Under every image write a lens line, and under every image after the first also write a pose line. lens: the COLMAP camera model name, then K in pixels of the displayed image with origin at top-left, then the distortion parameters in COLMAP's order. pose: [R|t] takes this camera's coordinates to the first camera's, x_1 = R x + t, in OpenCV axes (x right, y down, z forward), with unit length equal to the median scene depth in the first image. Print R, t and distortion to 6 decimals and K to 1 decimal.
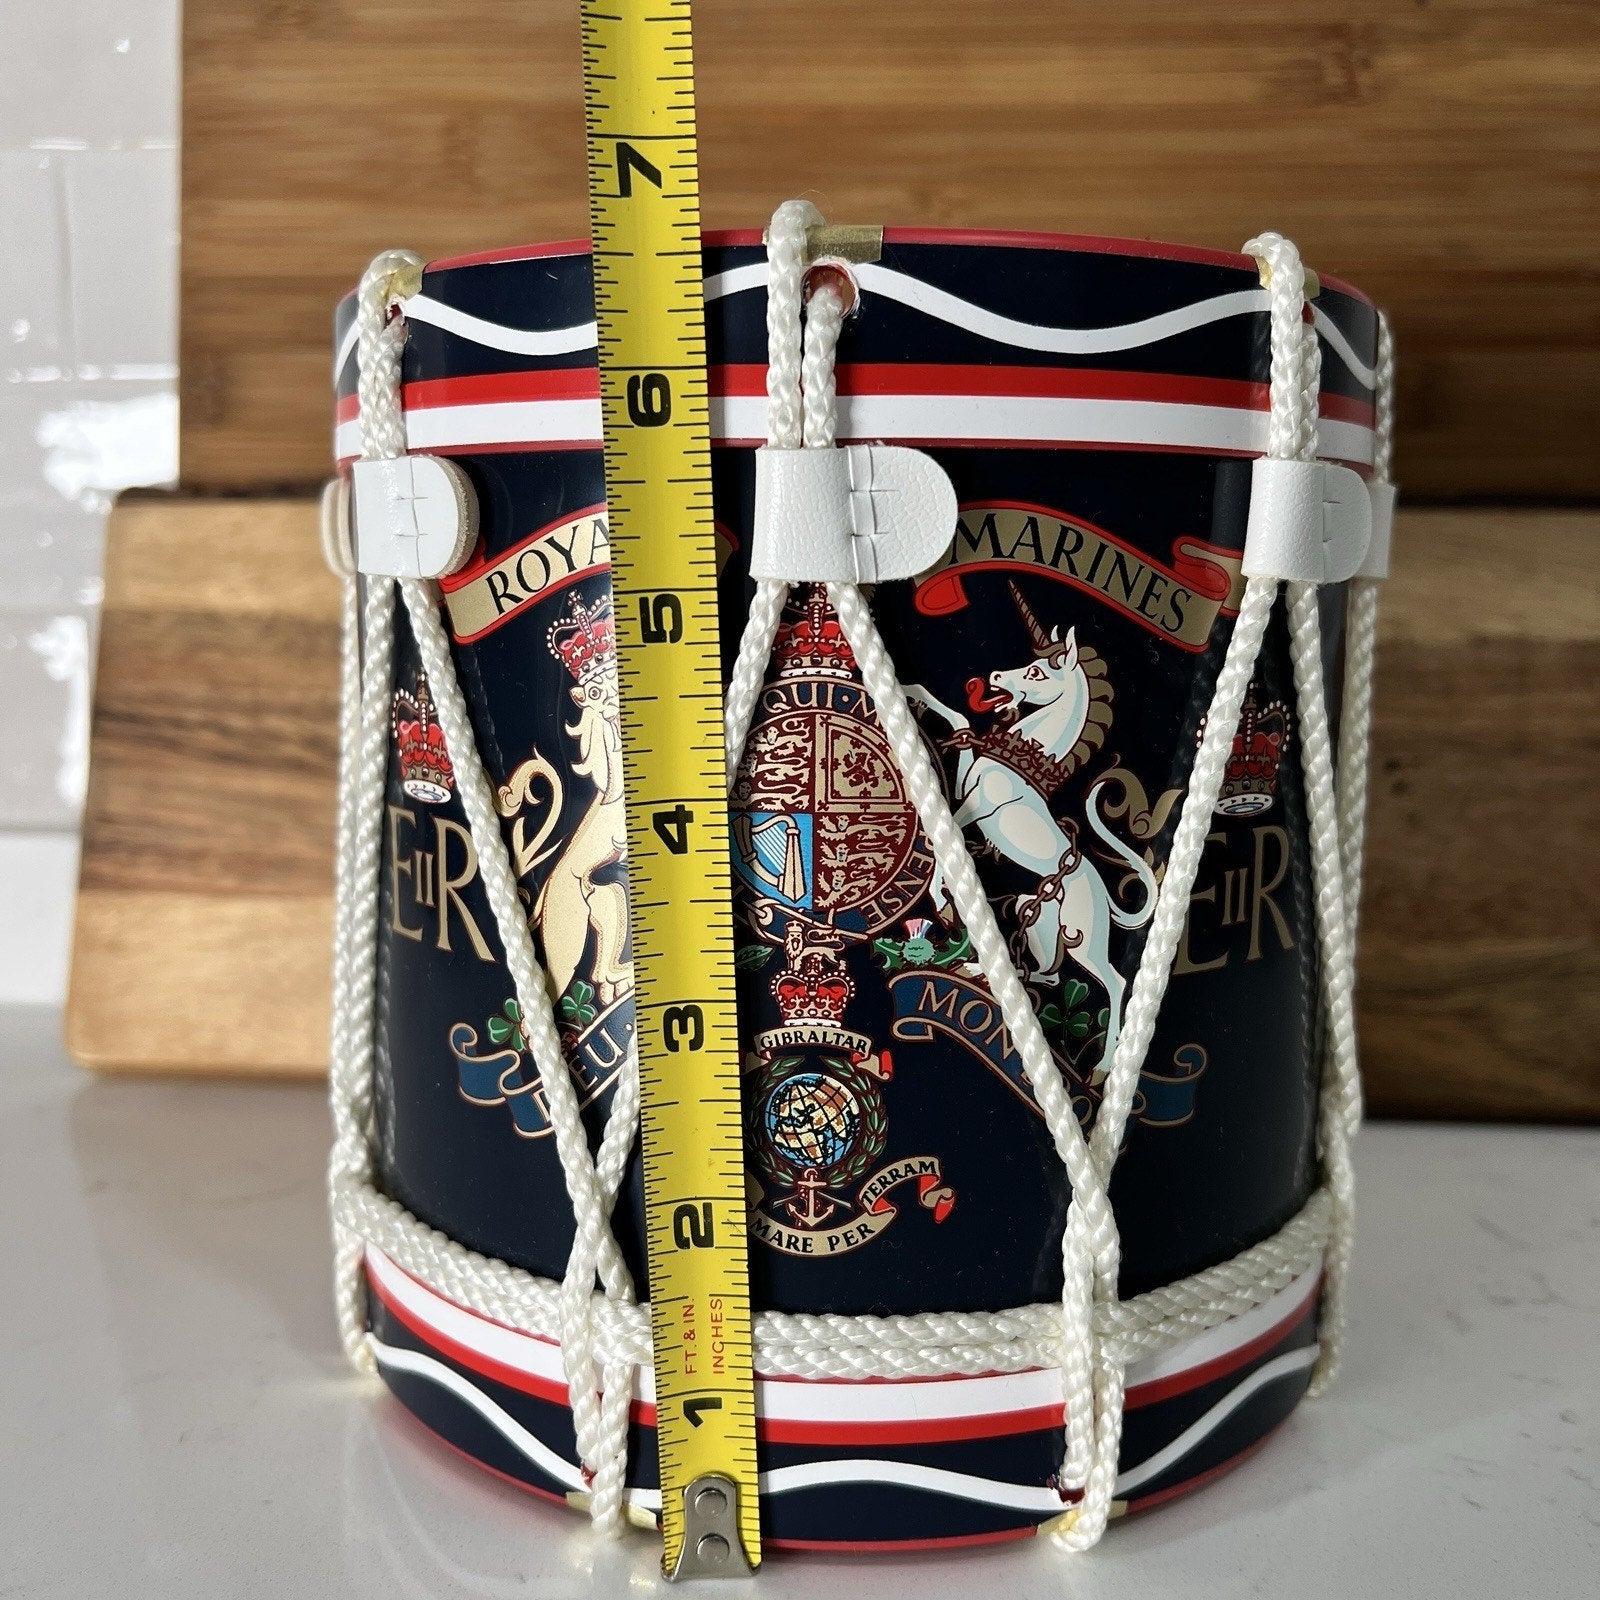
lens RADIAL K [[1677.1, 0, 778.7], [0, 1677.1, 800.3], [0, 0, 1]] dist [-0.031657, 0.000000]
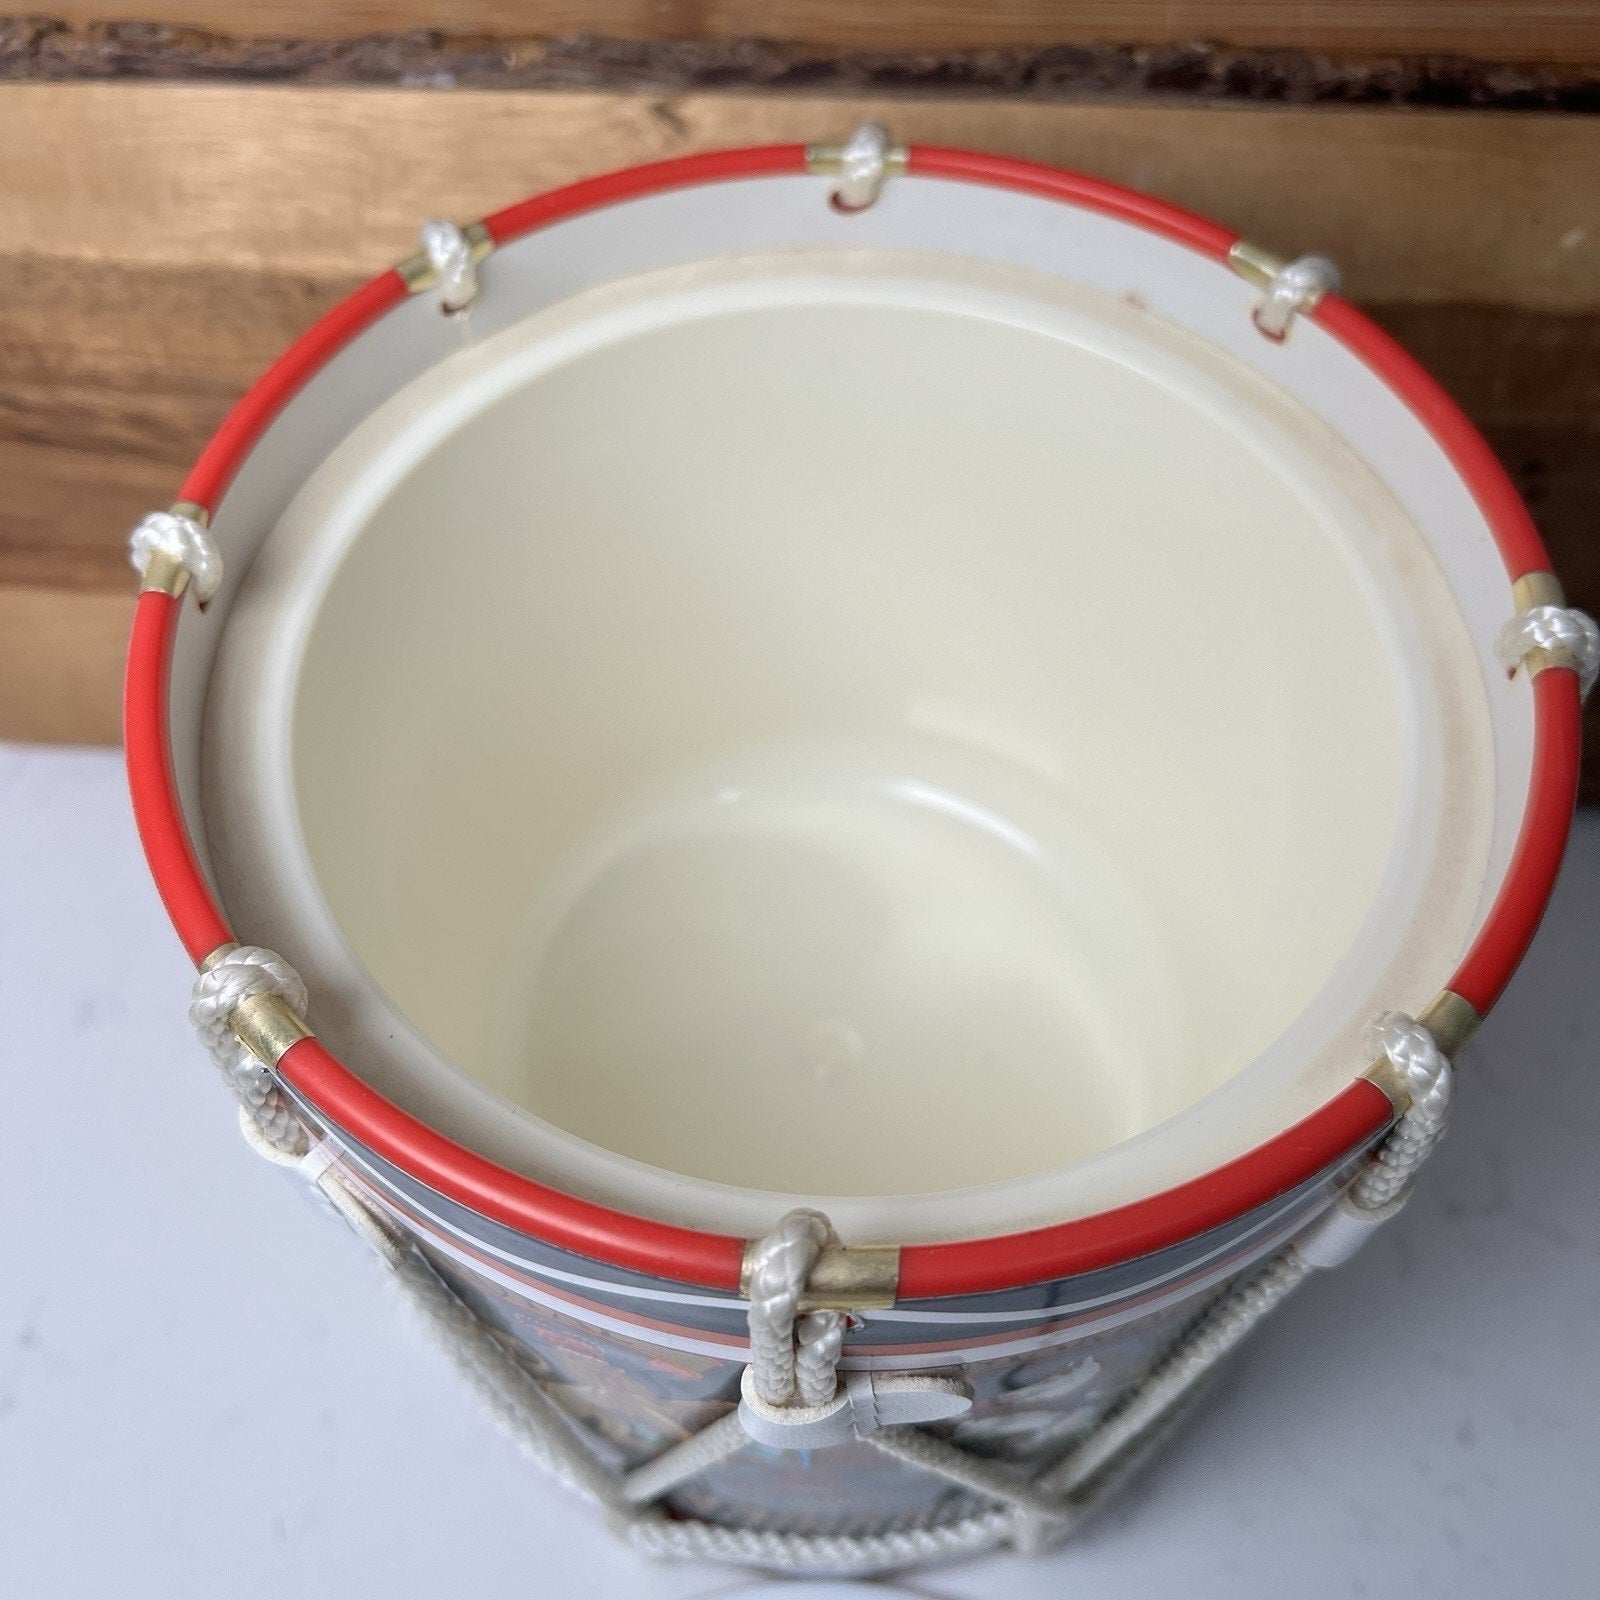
lens RADIAL K [[1695.7, 0, 804.5], [0, 1695.7, 830.0], [0, 0, 1]] dist [-0.044972, 0.000000]
pose [[0.999253, -0.035669, 0.014880, 0.014716], [0.011532, 0.642653, 0.766071, -0.963137], [-0.036888, -0.765327, 0.642584, 0.611392]]
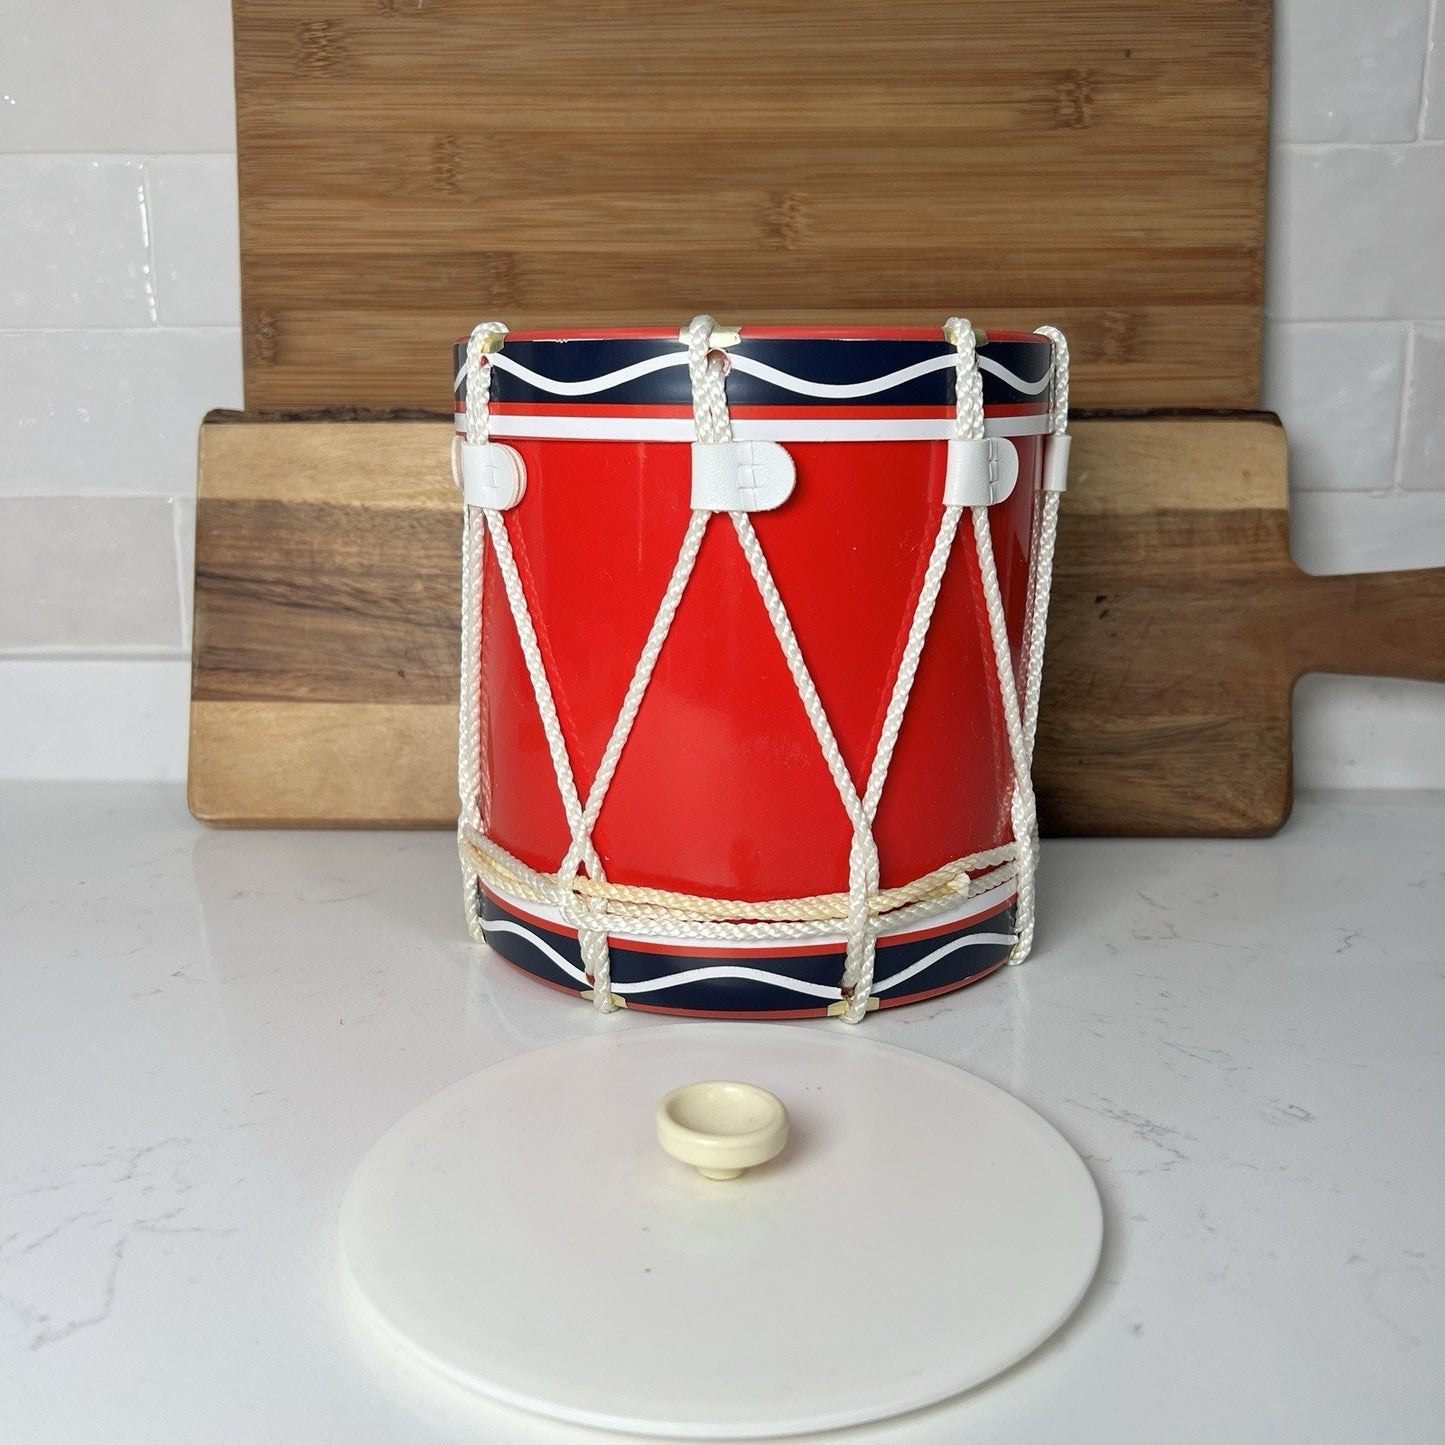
lens RADIAL K [[1526.2, 0, 720.0], [0, 1526.2, 728.2], [0, 0, 1]] dist [-0.040309, 0.000000]
pose [[0.998863, -0.018919, 0.043750, -0.051592], [0.015031, 0.996048, 0.087540, -0.038077], [-0.045234, -0.086783, 0.995200, -0.724643]]
